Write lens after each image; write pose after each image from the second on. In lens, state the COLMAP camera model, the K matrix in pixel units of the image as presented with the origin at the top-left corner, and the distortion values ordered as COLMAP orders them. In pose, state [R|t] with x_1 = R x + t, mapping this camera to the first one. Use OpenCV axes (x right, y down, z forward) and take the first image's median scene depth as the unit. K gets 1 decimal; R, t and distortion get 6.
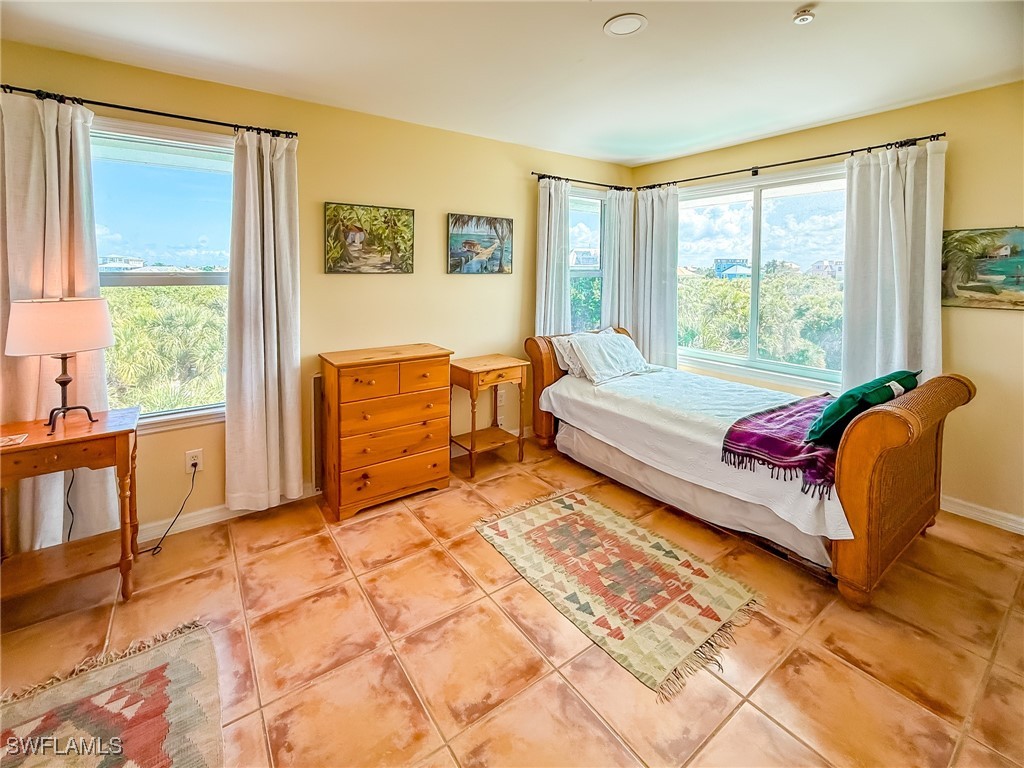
lens RADIAL K [[417.4, 0, 513.1], [0, 417.4, 277.8], [0, 0, 1]] dist [0.000849, 0.000009]
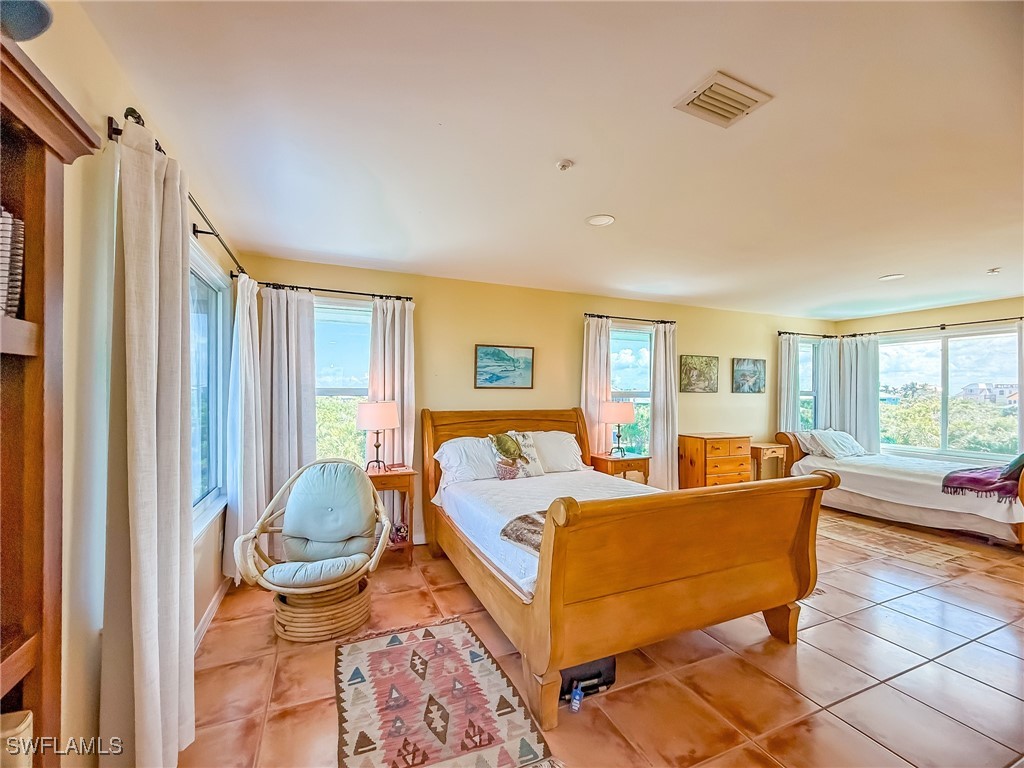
lens RADIAL K [[412.4, 0, 508.4], [0, 412.4, 385.3], [0, 0, 1]] dist [0.001024, -0.000084]
pose [[0.978564, -0.003356, -0.205916, -0.776242], [-0.004763, 0.999231, -0.038920, 0.032344], [0.205888, 0.039067, 0.977795, -0.933877]]
